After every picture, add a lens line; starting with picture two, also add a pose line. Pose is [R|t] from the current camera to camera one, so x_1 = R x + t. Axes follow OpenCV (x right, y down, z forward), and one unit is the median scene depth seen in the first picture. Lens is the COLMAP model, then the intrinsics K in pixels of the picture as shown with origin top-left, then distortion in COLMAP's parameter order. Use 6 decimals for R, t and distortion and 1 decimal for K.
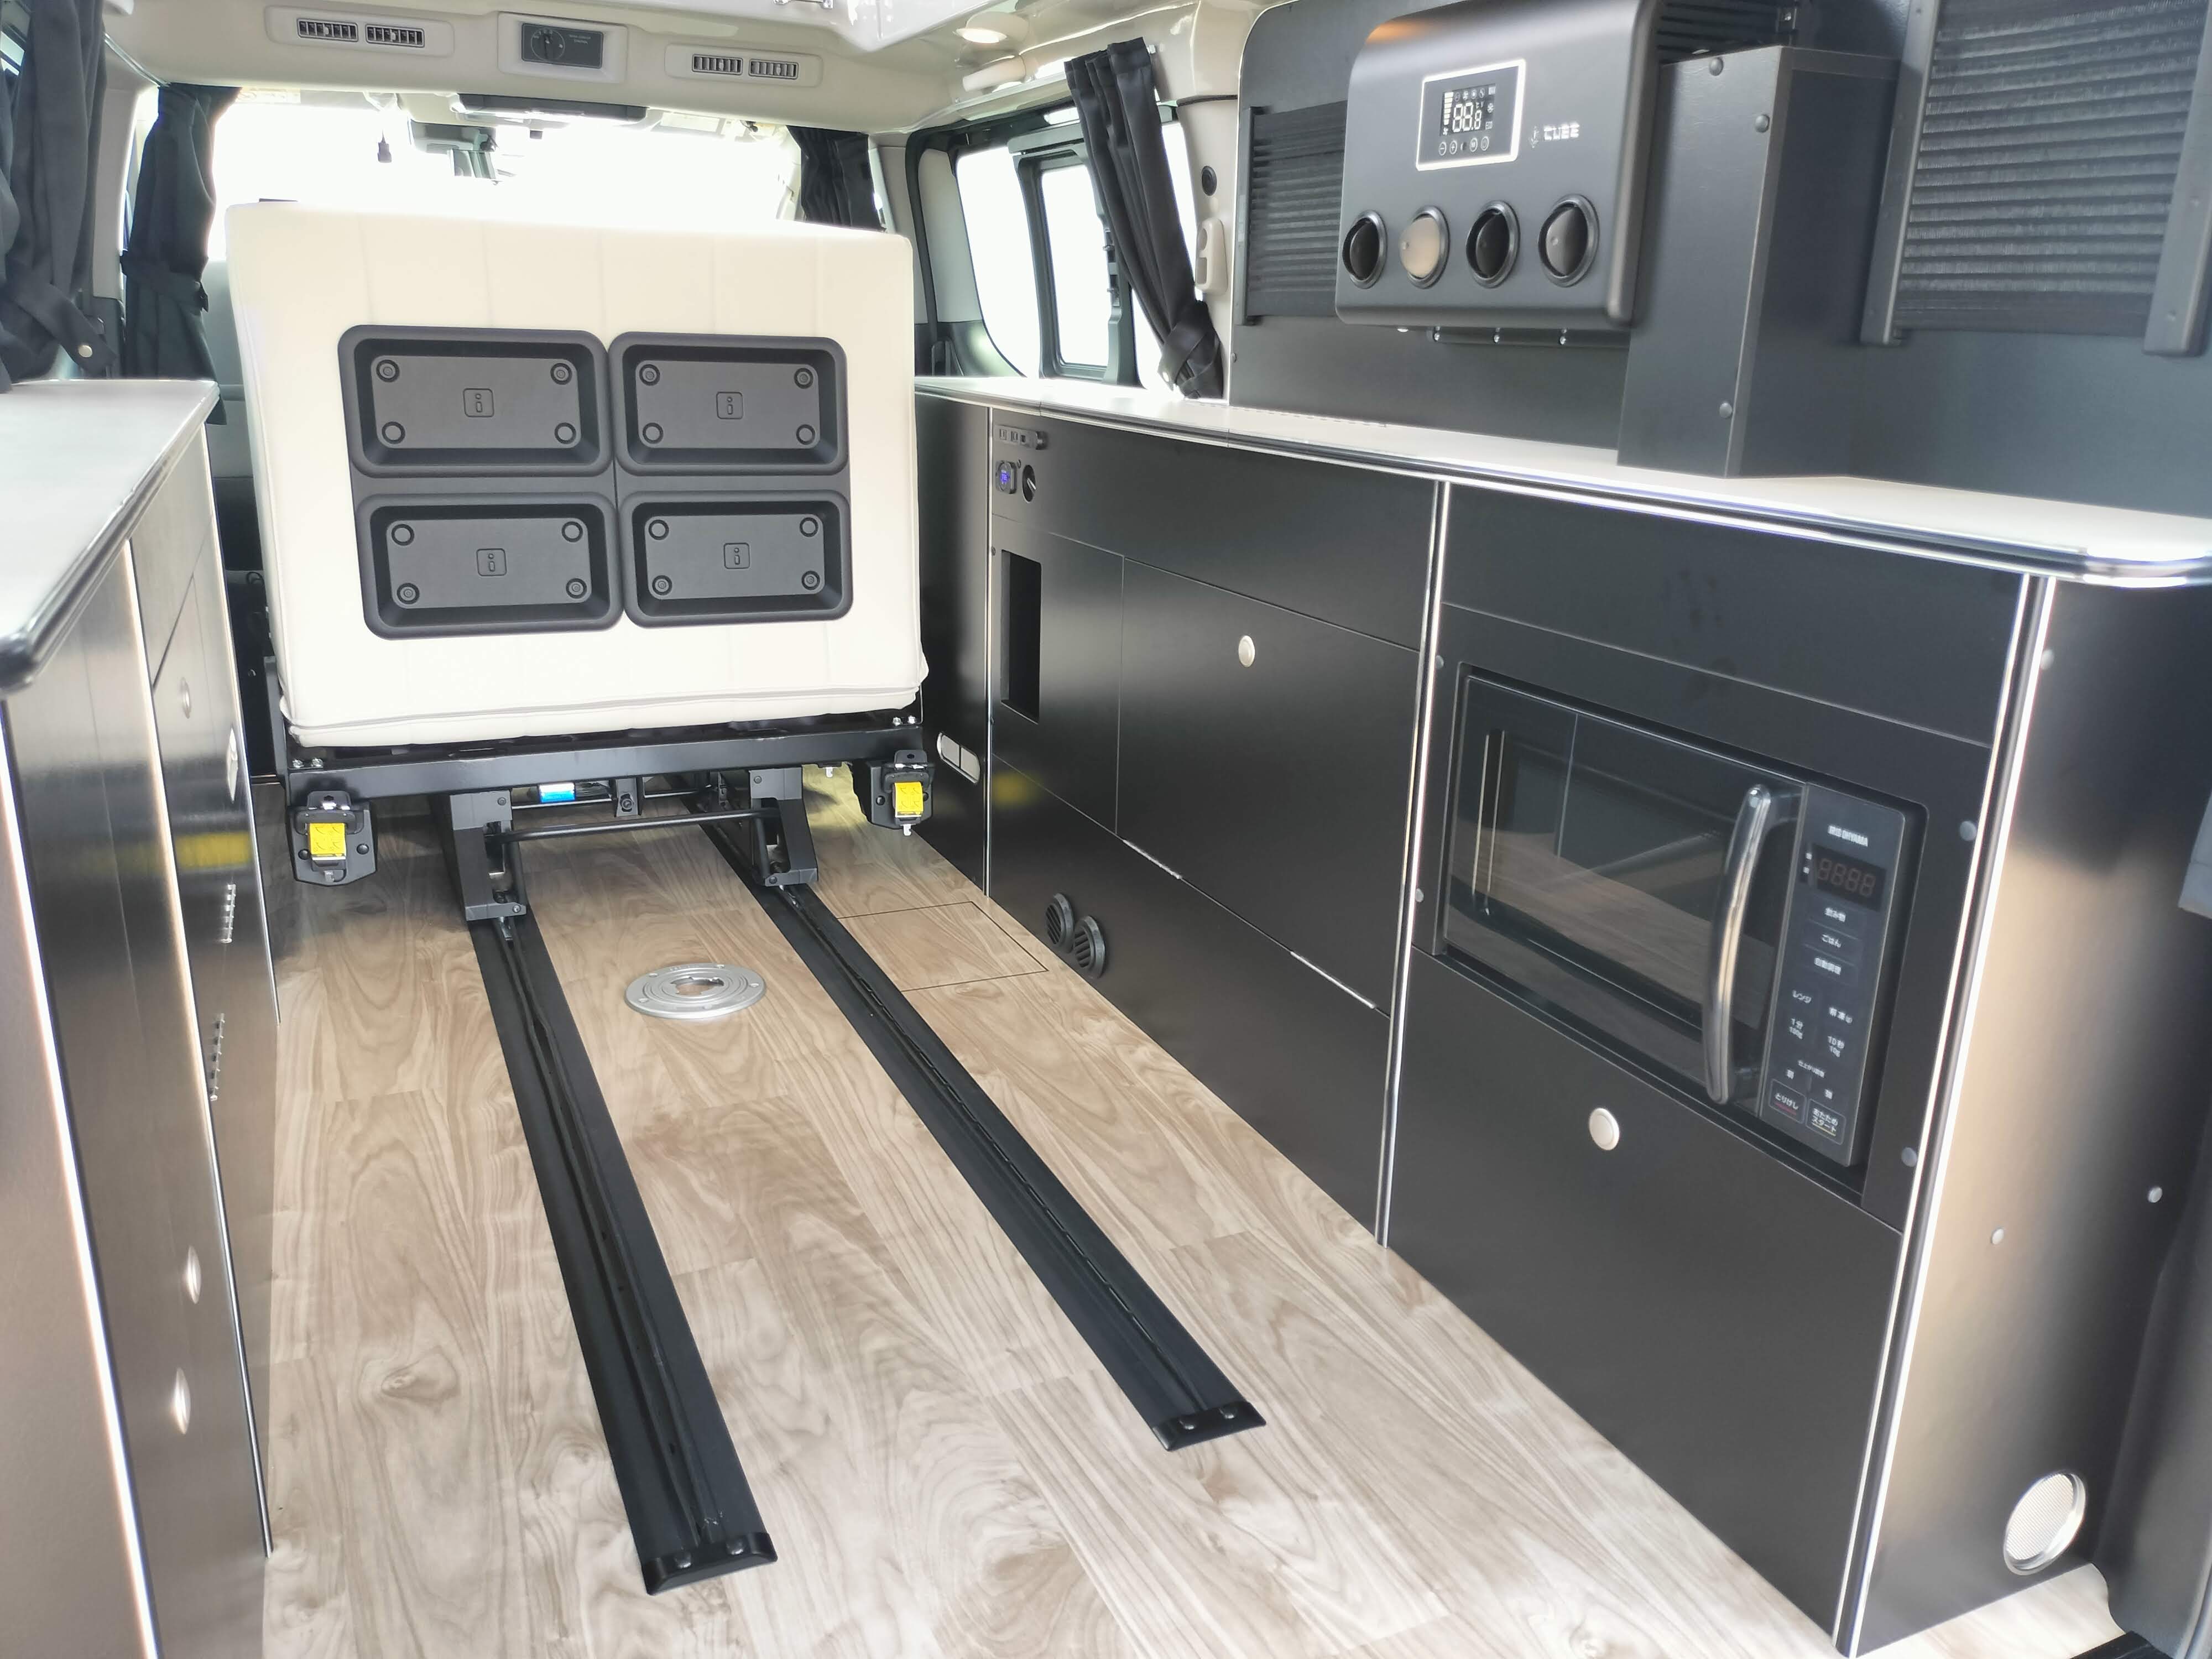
lens RADIAL K [[1682.3, 0, 1144.0], [0, 1682.3, 795.2], [0, 0, 1]] dist [0.037533, -0.056377]
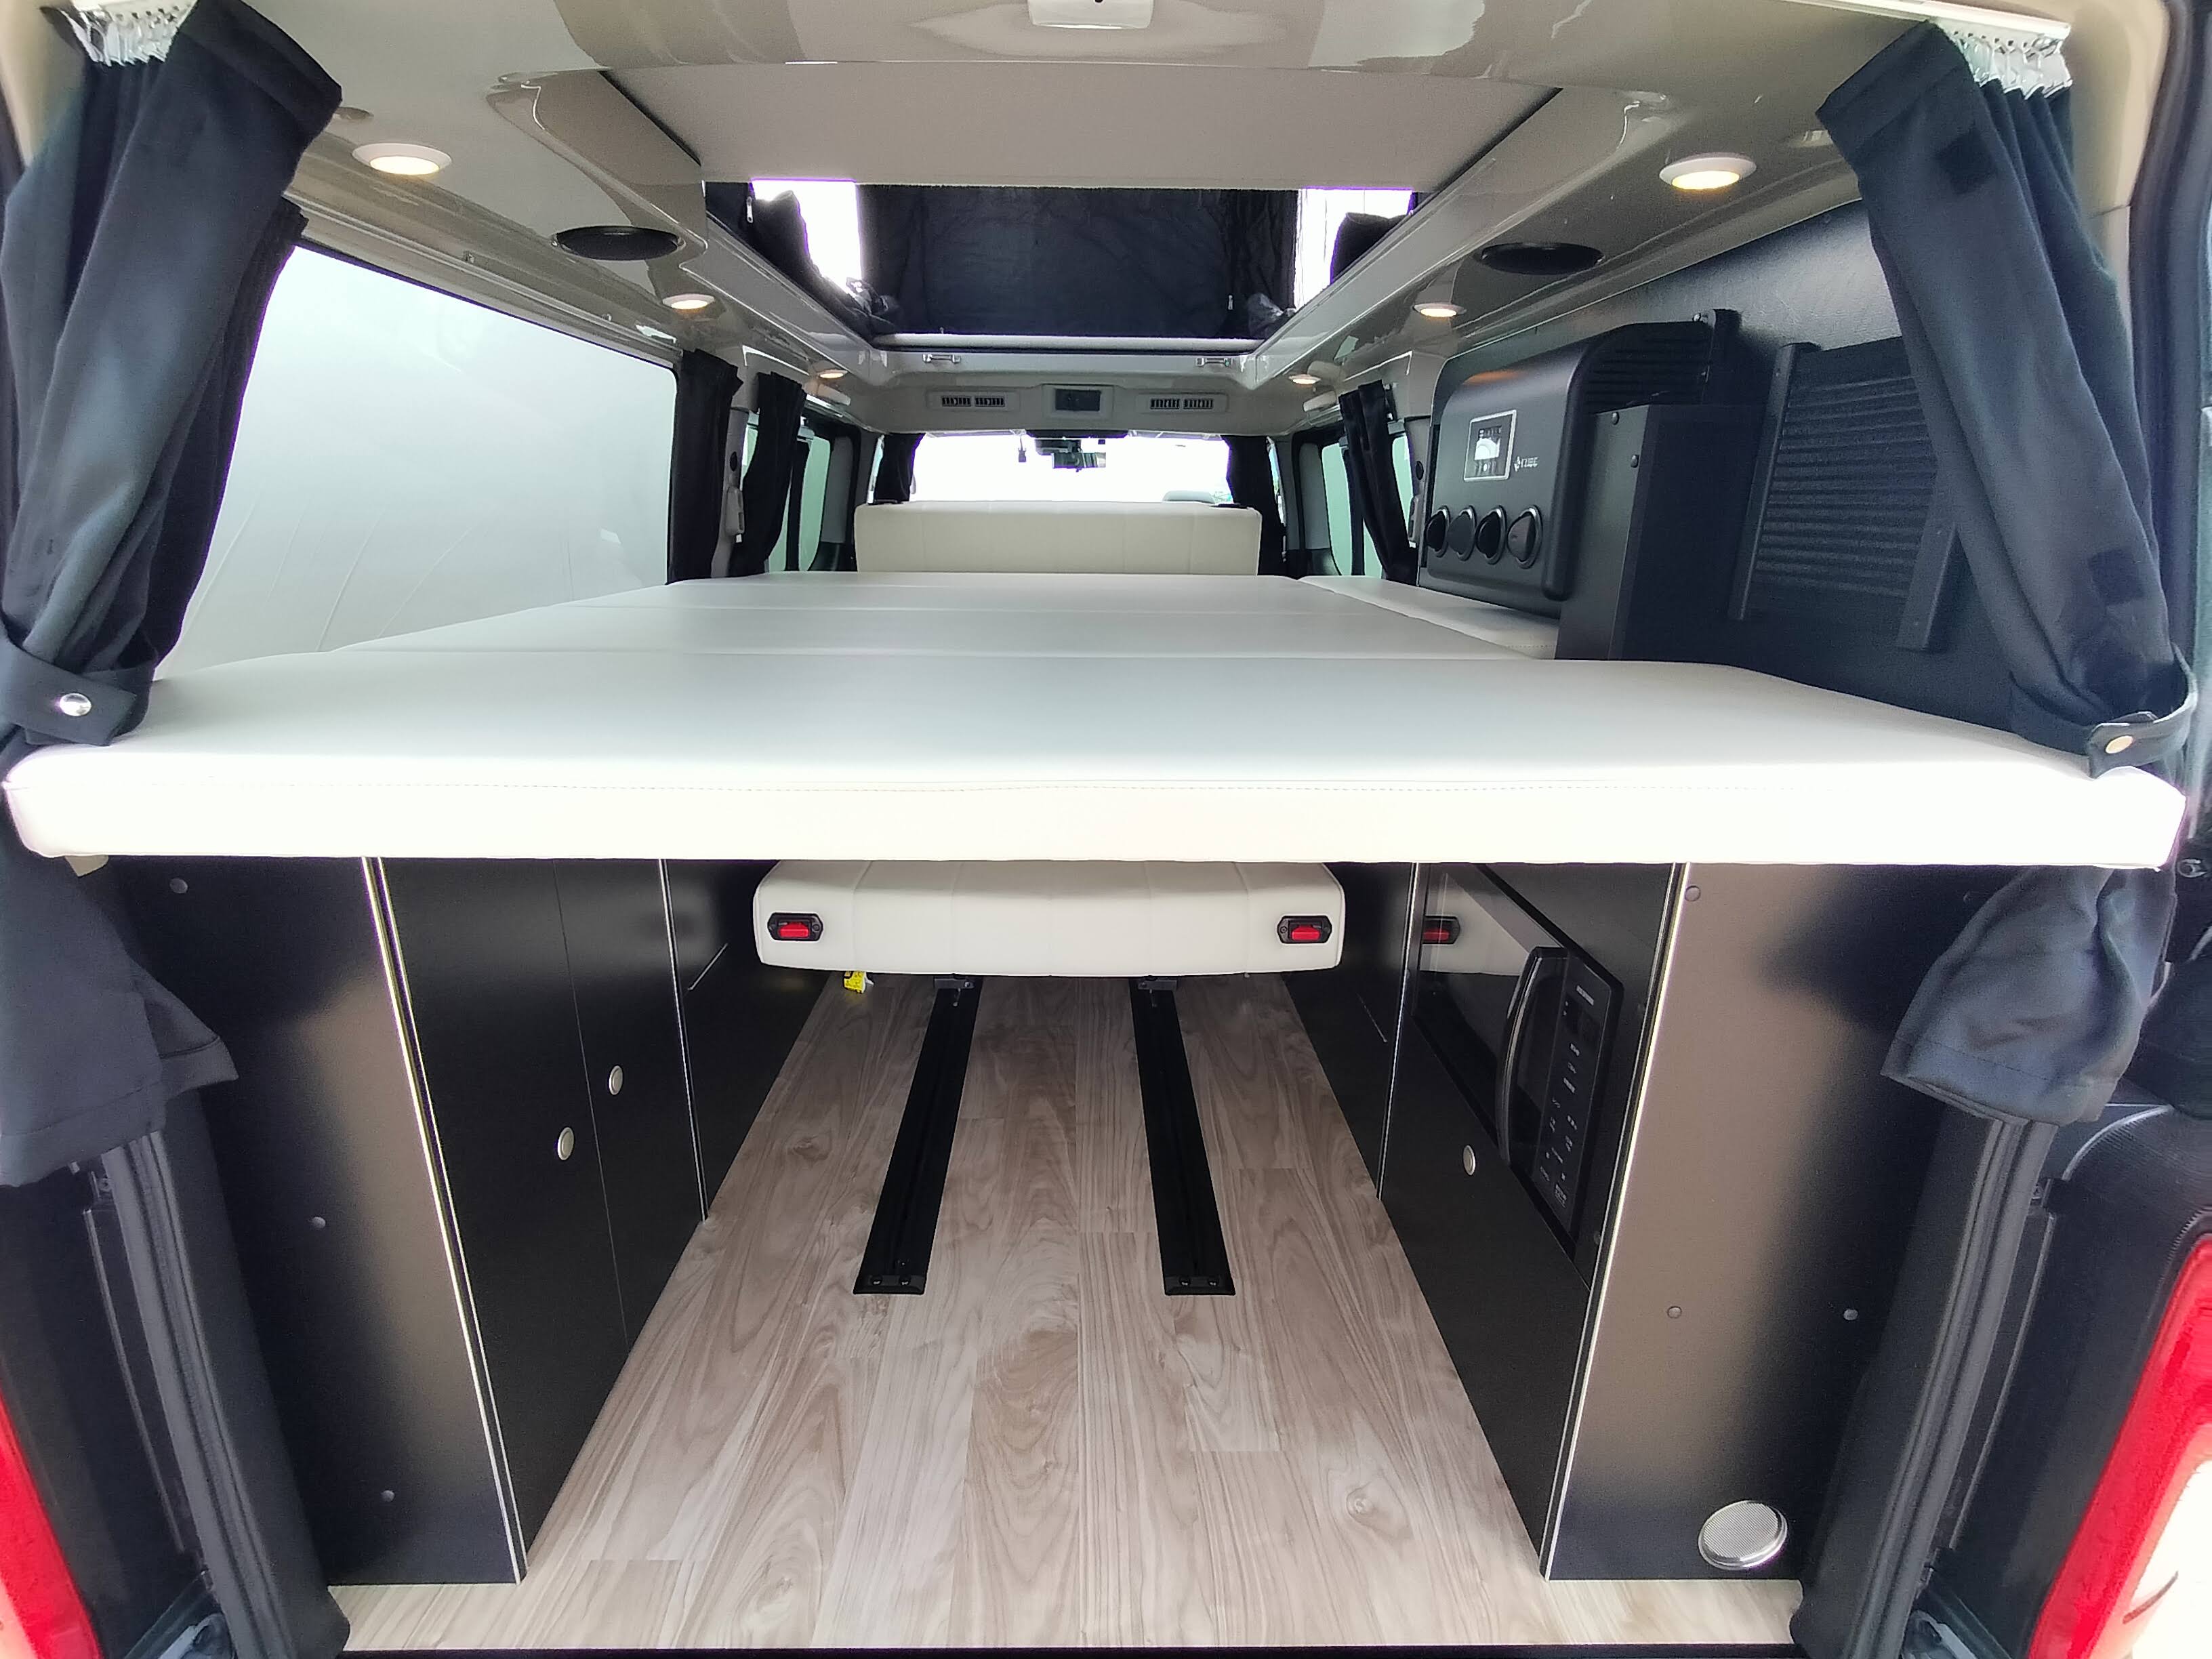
lens RADIAL K [[1046.3, 0, 1092.2], [0, 1046.3, 830.4], [0, 0, 1]] dist [-0.002483, -0.000767]
pose [[0.910329, 0.099830, -0.401665, 0.311340], [-0.095162, 0.994960, 0.031613, -0.079604], [0.402797, 0.009445, 0.915241, 0.052676]]
